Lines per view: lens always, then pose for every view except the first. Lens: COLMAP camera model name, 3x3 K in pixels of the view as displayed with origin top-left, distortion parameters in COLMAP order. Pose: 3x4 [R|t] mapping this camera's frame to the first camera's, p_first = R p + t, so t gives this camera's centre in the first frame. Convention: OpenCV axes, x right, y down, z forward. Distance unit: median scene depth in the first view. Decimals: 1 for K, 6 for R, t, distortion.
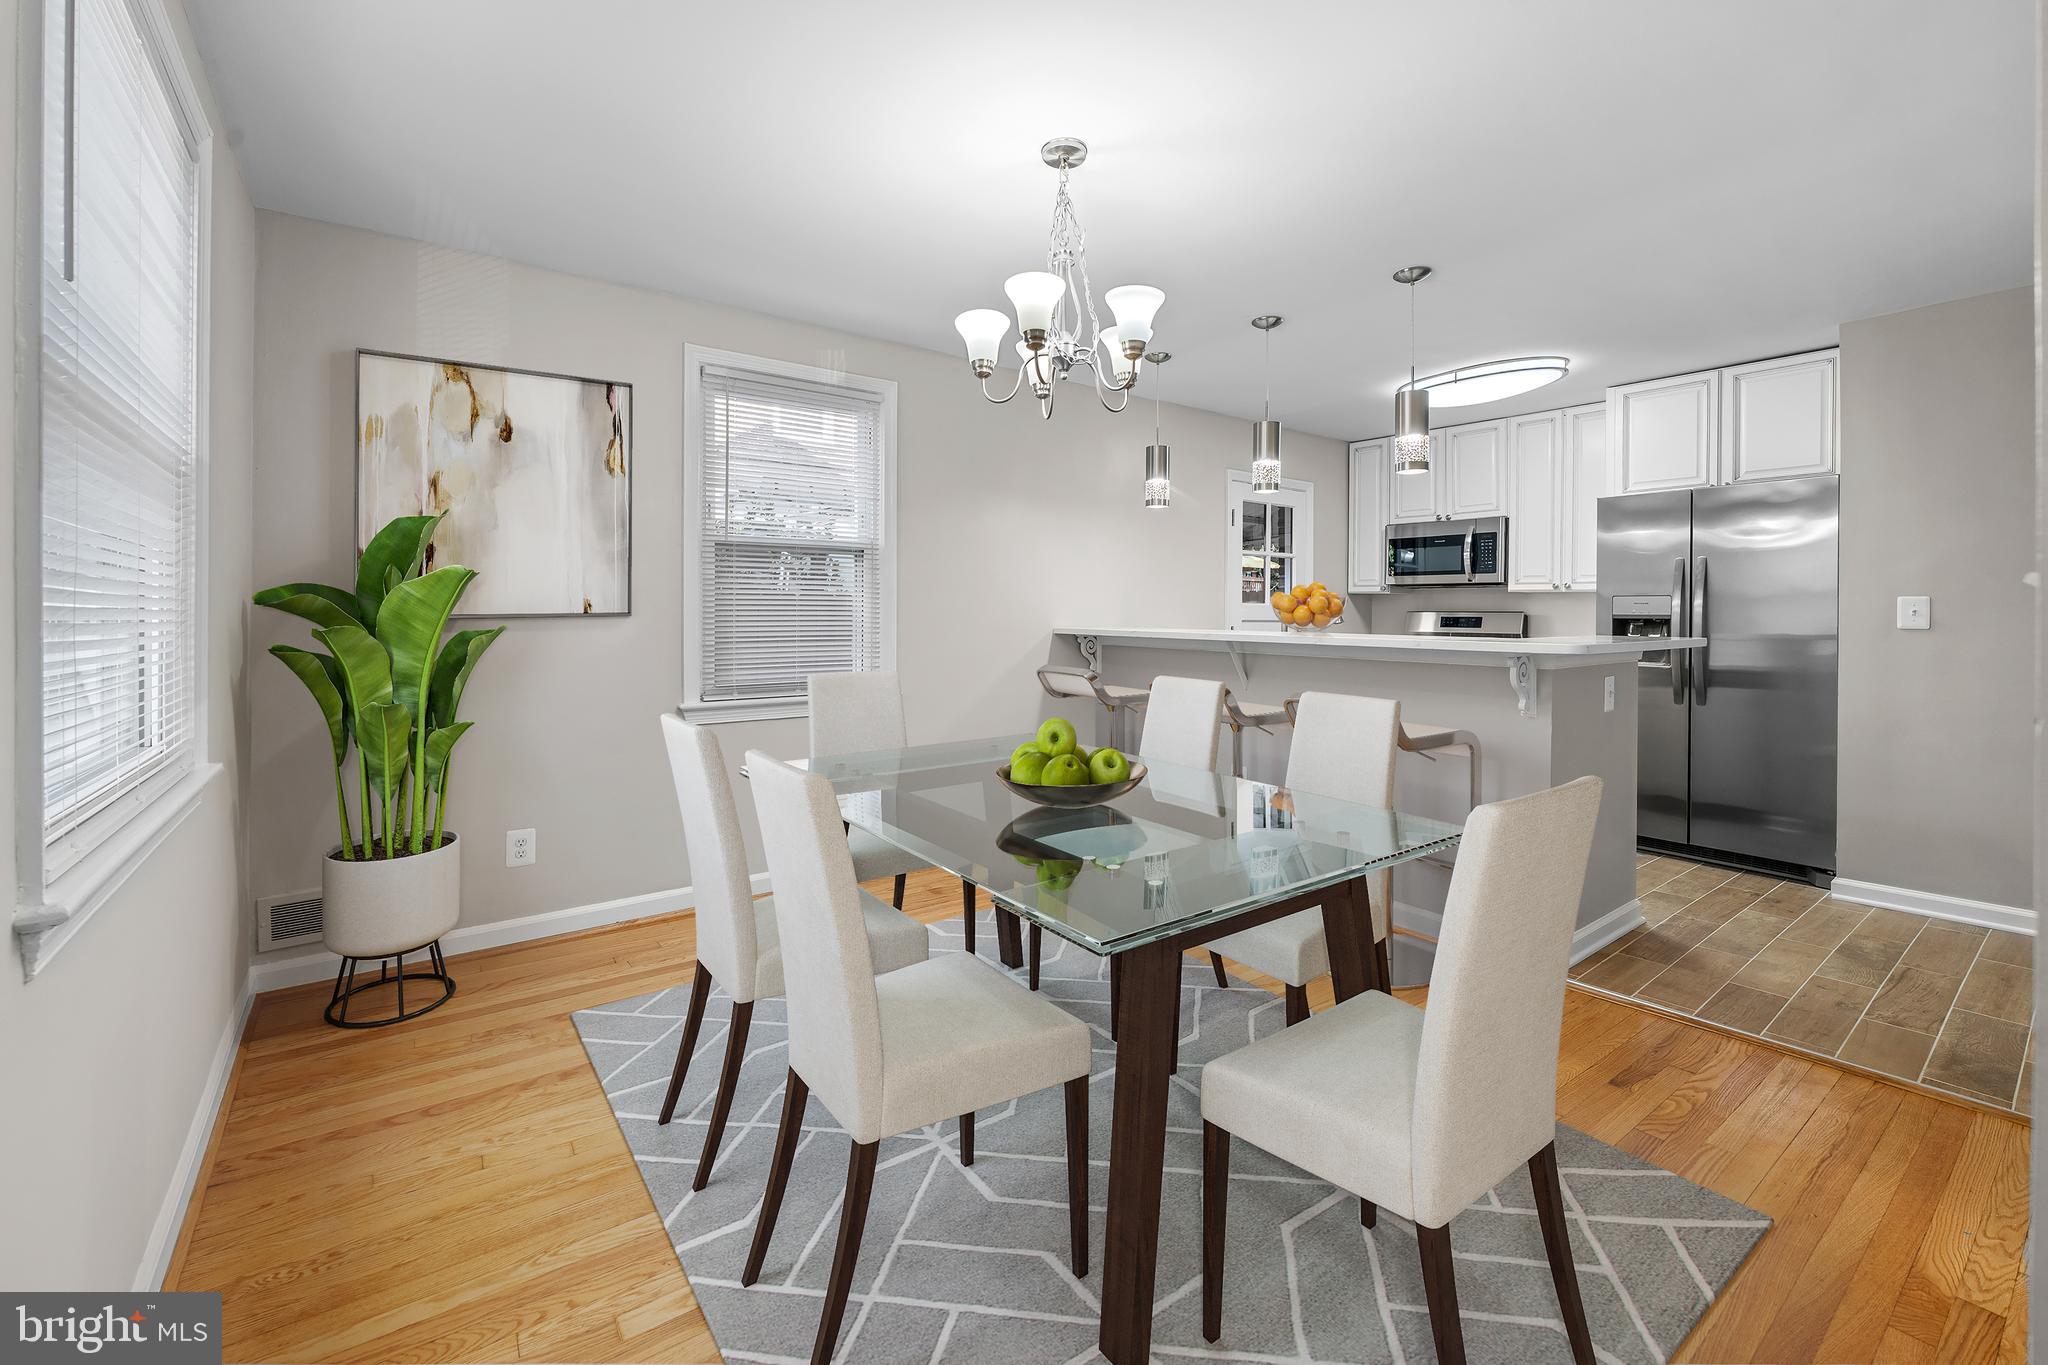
lens RADIAL K [[853.7, 0, 1028.1], [0, 853.7, 613.6], [0, 0, 1]] dist [-0.002874, -0.000543]
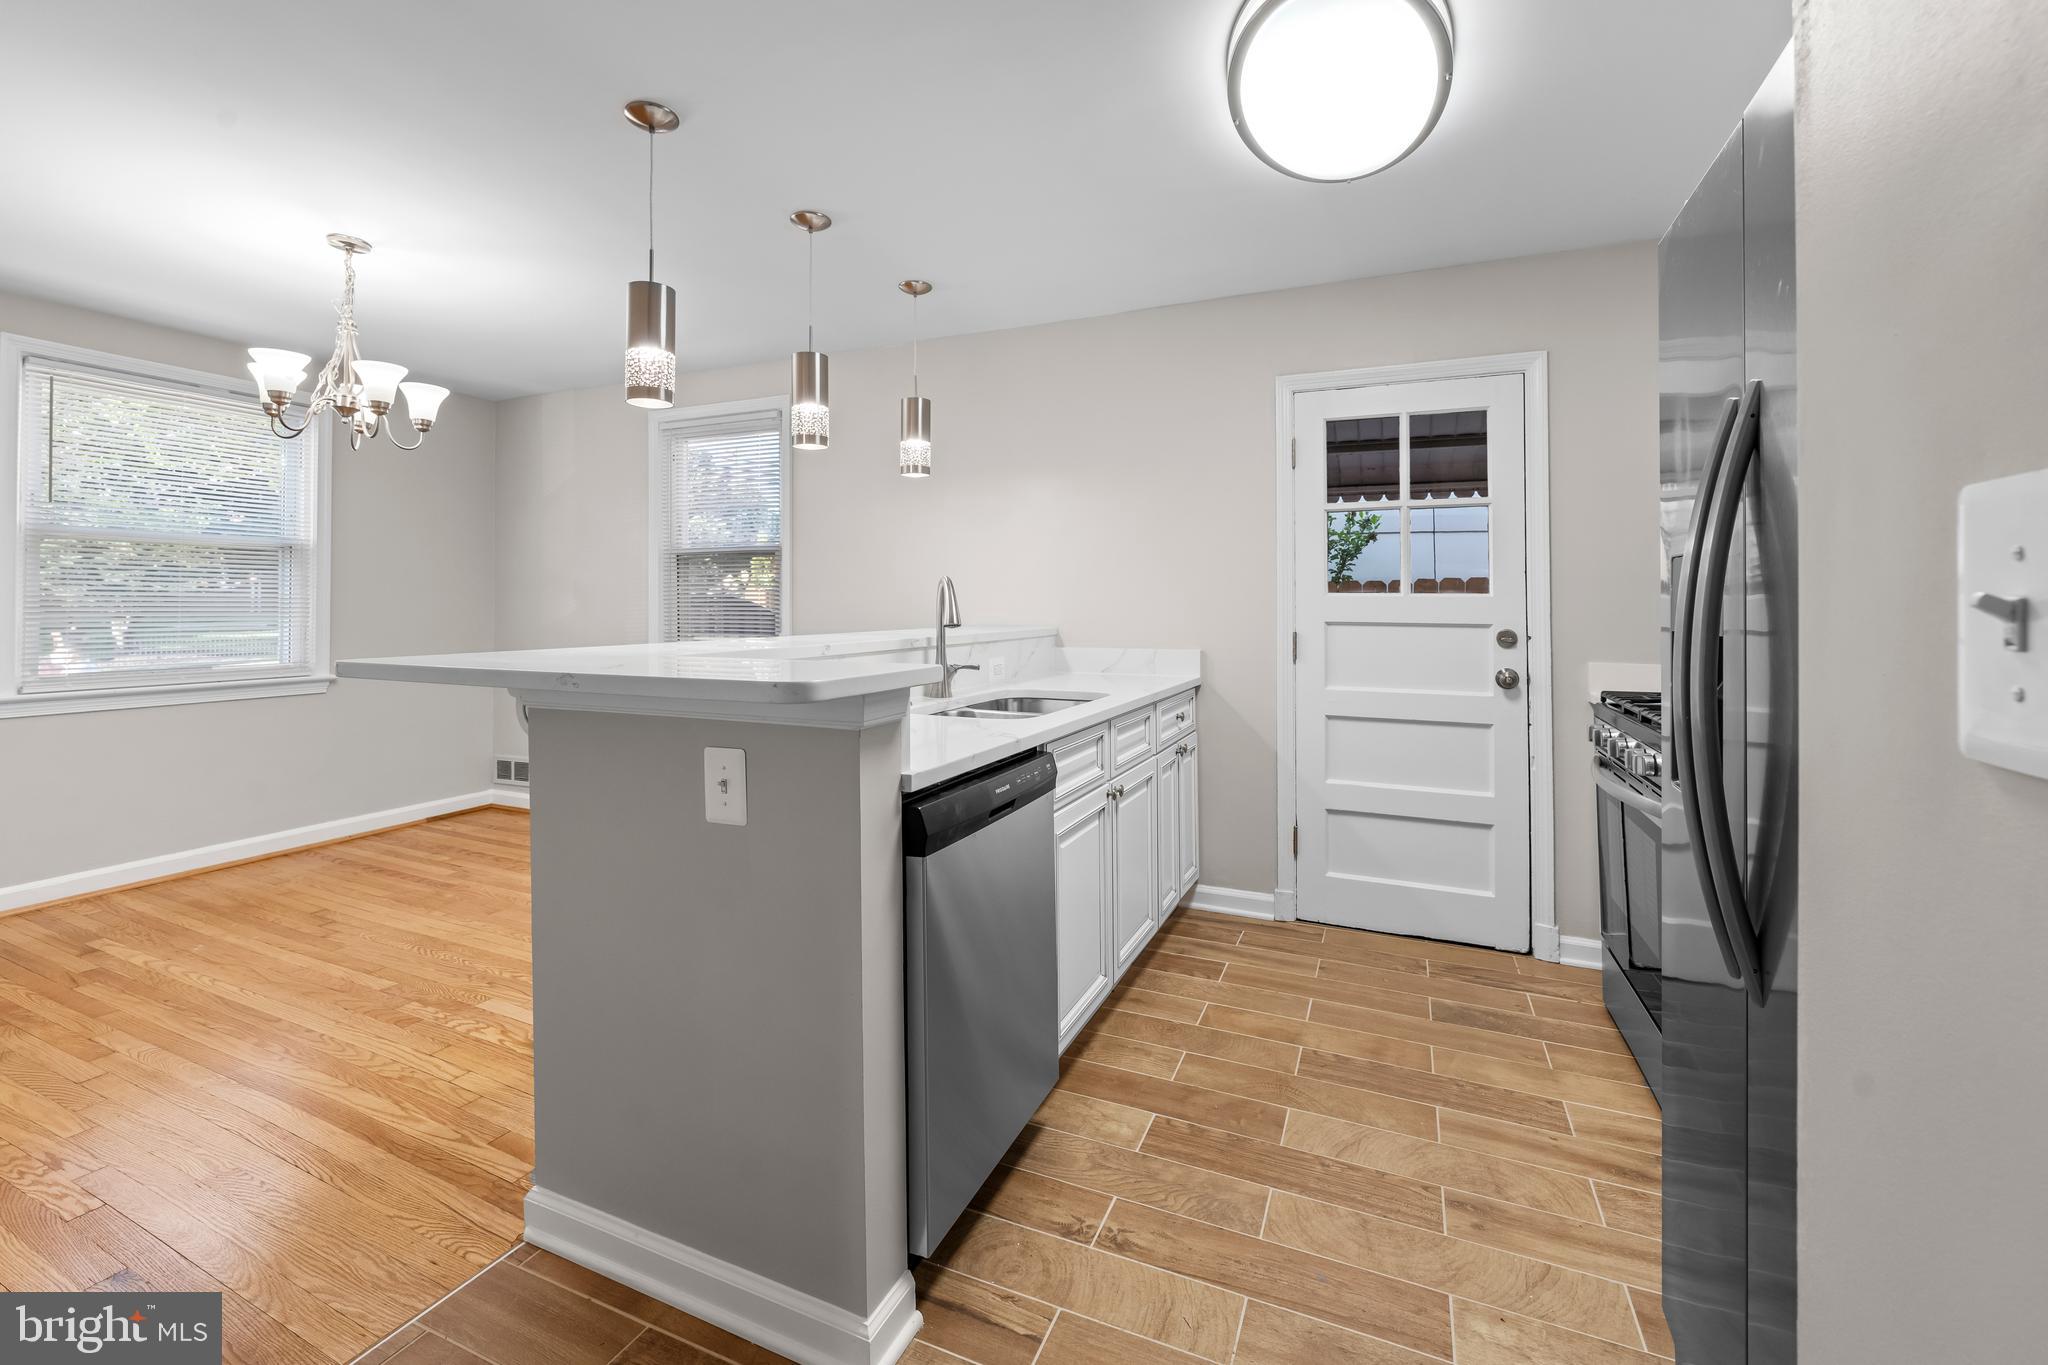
lens RADIAL K [[875.0, 0, 1016.8], [0, 875.0, 621.1], [0, 0, 1]] dist [-0.001649, -0.000072]
pose [[0.475248, 0.010326, -0.879791, 0.845944], [0.000234, 0.999930, 0.011862, -0.001864], [0.879852, -0.005843, 0.475213, 0.640621]]
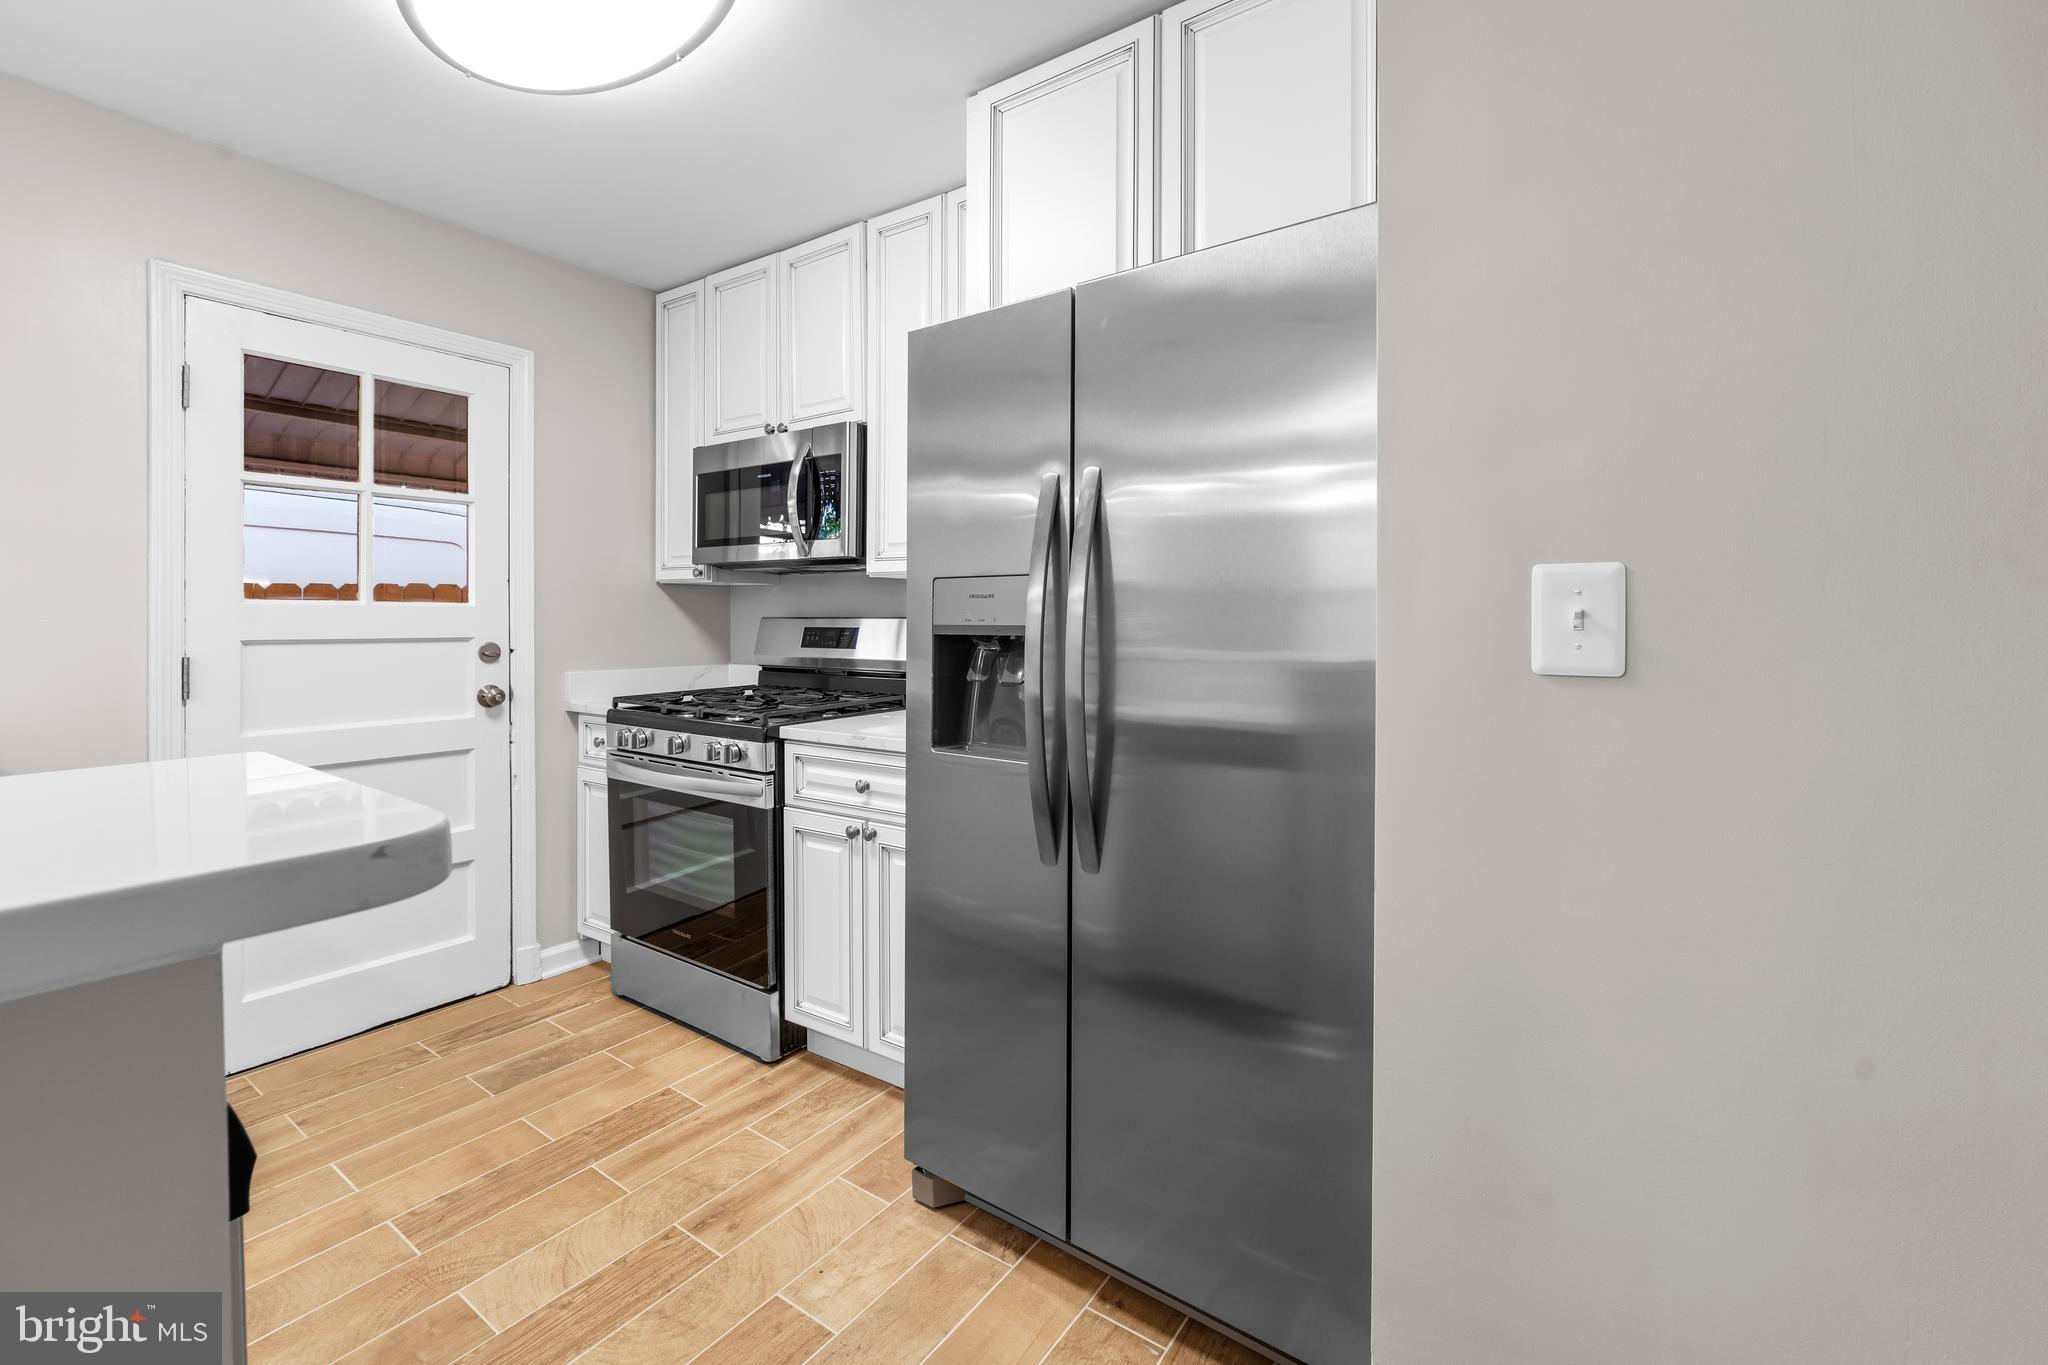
lens RADIAL K [[867.3, 0, 1019.3], [0, 867.3, 637.3], [0, 0, 1]] dist [-0.002343, -0.000352]
pose [[0.952738, -0.016648, 0.303338, 0.590450], [0.009344, 0.999631, 0.025515, -0.003210], [-0.303651, -0.021475, 0.952541, 0.593732]]
